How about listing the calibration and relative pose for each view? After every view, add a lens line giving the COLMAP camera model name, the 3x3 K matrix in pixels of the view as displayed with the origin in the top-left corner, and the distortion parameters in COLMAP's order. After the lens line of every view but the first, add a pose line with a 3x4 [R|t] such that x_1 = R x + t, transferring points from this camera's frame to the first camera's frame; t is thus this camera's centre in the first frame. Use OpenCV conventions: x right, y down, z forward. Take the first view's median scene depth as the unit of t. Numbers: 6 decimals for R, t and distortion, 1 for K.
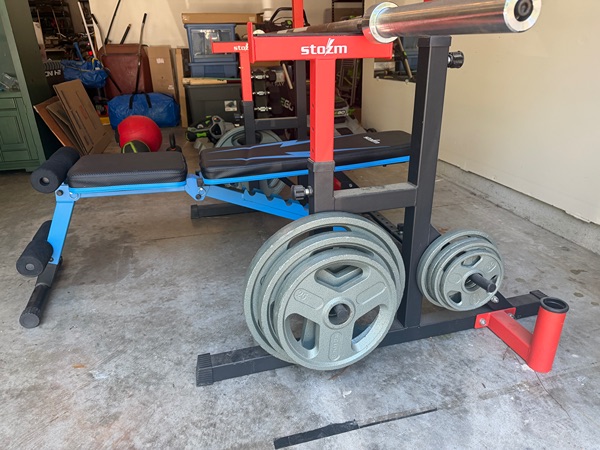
lens RADIAL K [[420.0, 0, 301.0], [0, 420.0, 227.6], [0, 0, 1]] dist [0.027719, -0.029882]
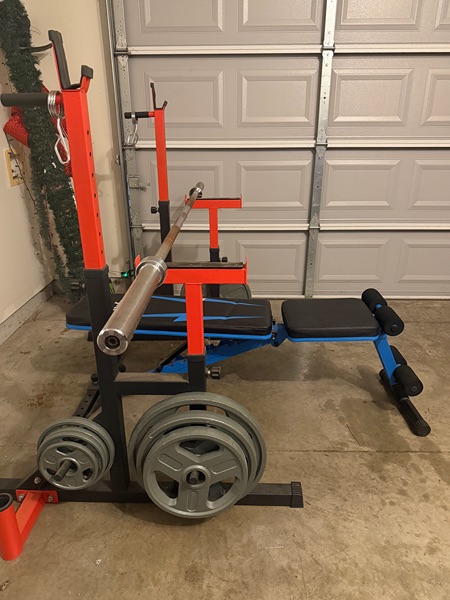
lens RADIAL K [[436.2, 0, 225.2], [0, 436.2, 297.8], [0, 0, 1]] dist [0.059405, -0.066967]
pose [[-0.960084, -0.081271, 0.267645, -0.410360], [0.128246, 0.722459, 0.679416, -0.970261], [-0.248579, 0.686621, -0.683199, 1.713147]]
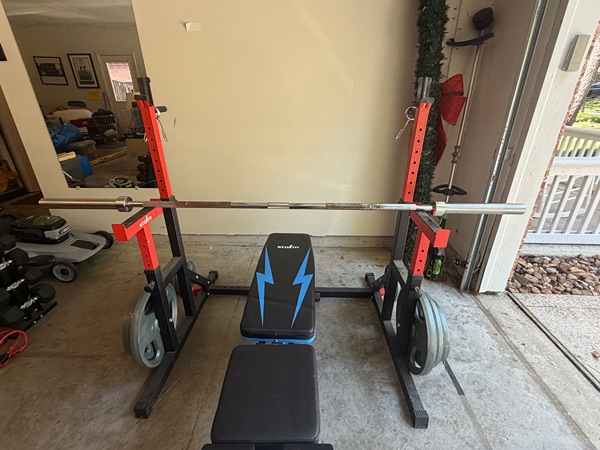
lens RADIAL K [[297.1, 0, 298.8], [0, 297.1, 225.5], [0, 0, 1]] dist [-0.021606, 0.020003]
pose [[0.285601, -0.379596, 0.879965, -0.736910], [0.376400, 0.888855, 0.261267, -0.545019], [-0.881337, 0.256601, 0.396738, 0.521959]]
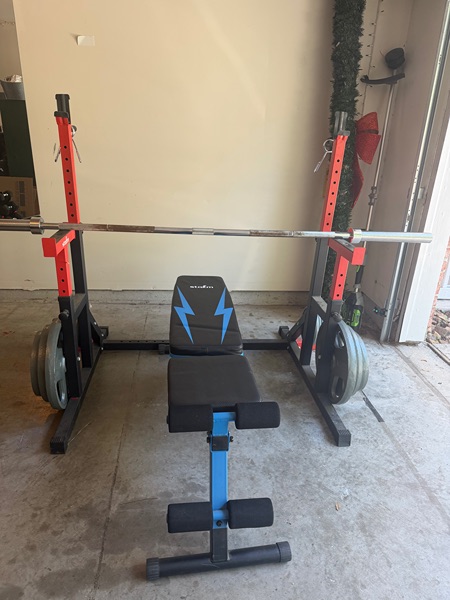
lens RADIAL K [[420.0, 0, 225.0], [0, 420.0, 300.0], [0, 0, 1]] dist [0.027719, -0.029882]
pose [[0.159621, -0.343511, 0.925484, -1.132929], [0.344035, 0.898087, 0.274005, -0.526604], [-0.925290, 0.274662, 0.261534, 0.574056]]
